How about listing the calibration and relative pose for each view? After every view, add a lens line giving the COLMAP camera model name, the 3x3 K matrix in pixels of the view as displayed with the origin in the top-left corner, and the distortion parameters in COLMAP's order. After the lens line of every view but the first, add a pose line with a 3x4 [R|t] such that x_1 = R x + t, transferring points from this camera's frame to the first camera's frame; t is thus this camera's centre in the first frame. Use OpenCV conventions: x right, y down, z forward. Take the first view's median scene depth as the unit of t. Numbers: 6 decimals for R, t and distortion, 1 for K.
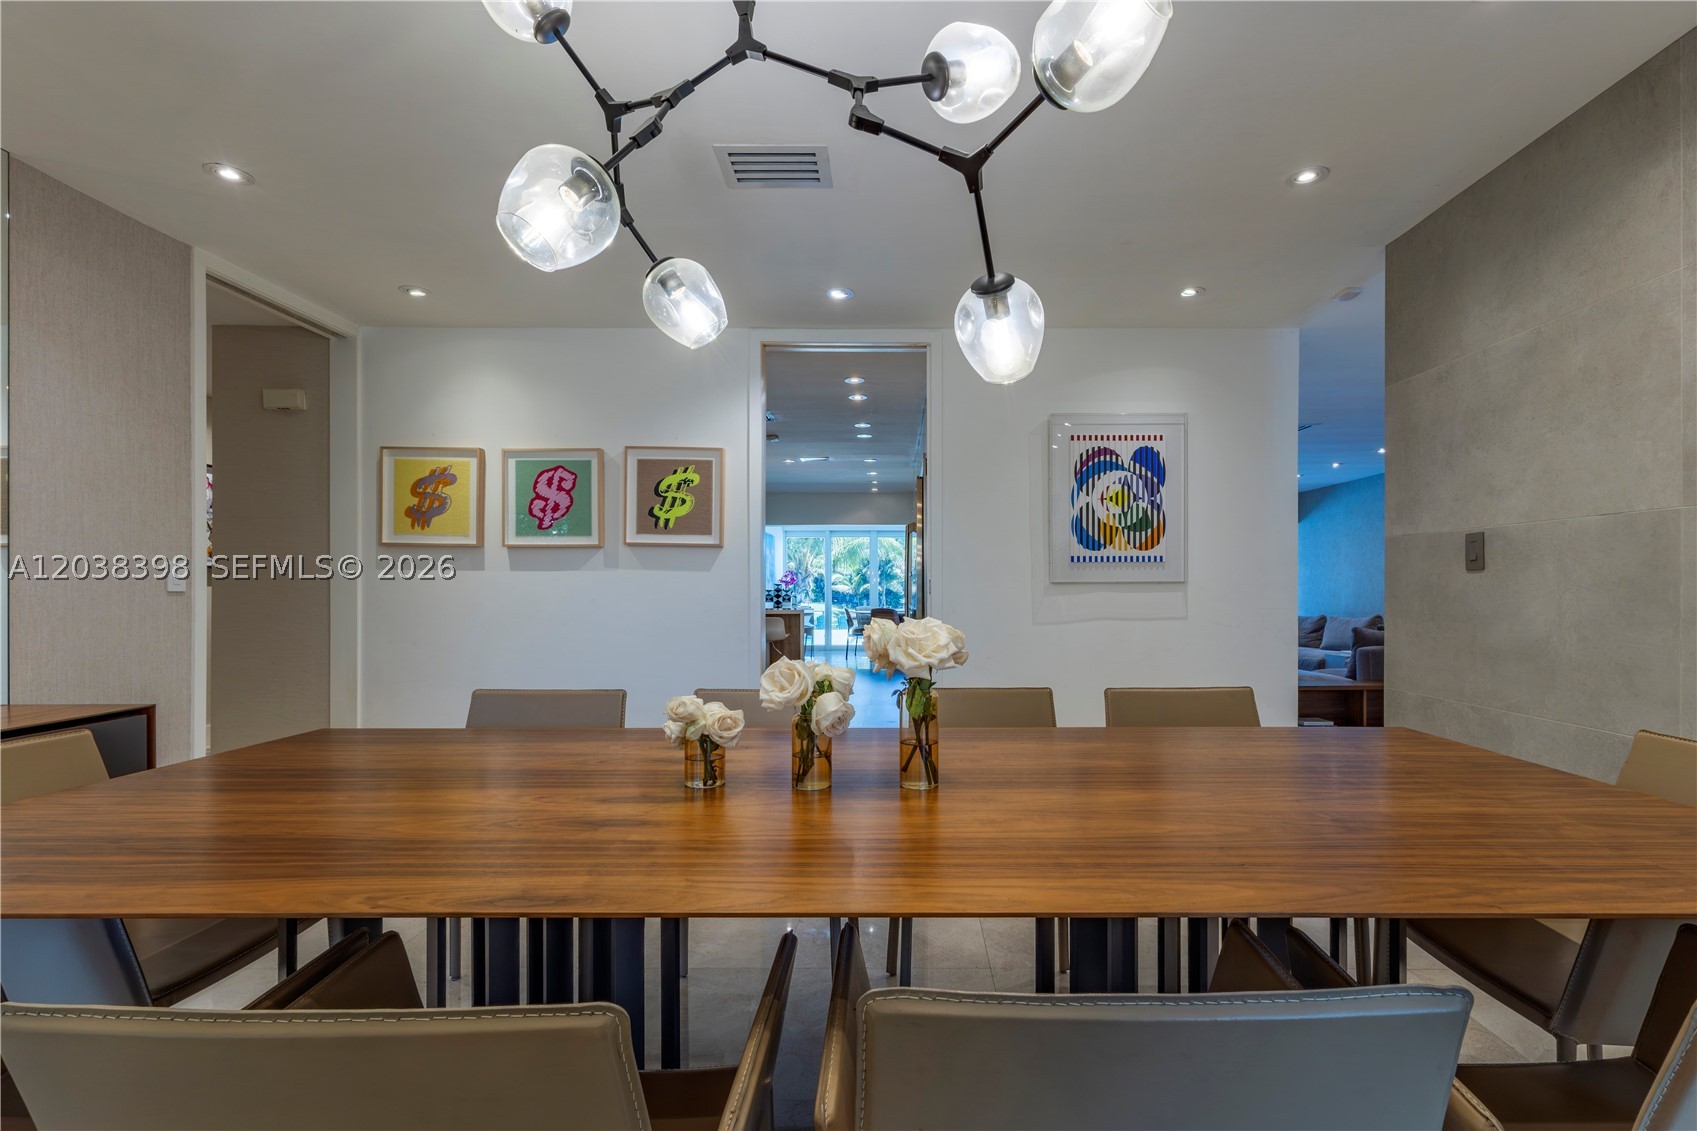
lens RADIAL K [[784.9, 0, 841.3], [0, 784.9, 597.9], [0, 0, 1]] dist [0.002222, 0.000055]
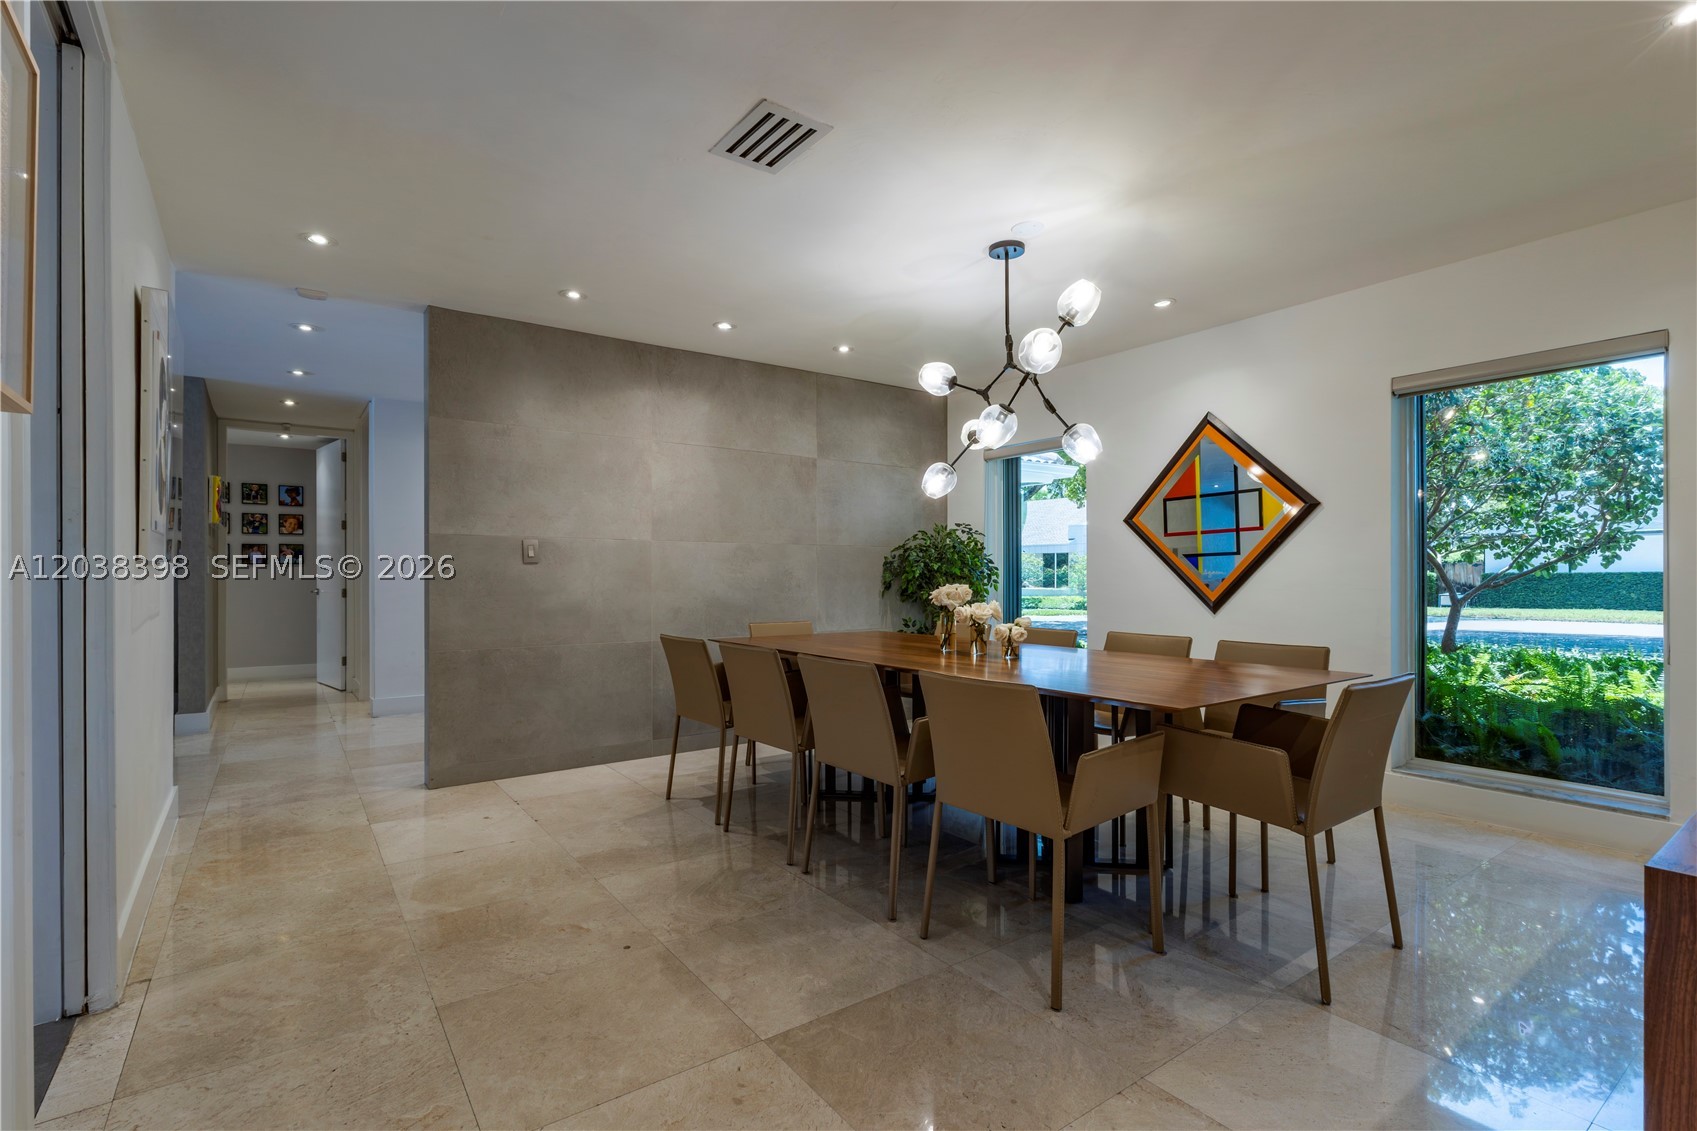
lens RADIAL K [[784.9, 0, 846.6], [0, 784.9, 571.9], [0, 0, 1]] dist [0.002222, 0.000055]
pose [[-0.594955, 0.006117, 0.803736, -0.918379], [0.002661, 0.999981, -0.005641, -0.005497], [-0.803755, -0.001218, -0.594960, 1.498499]]
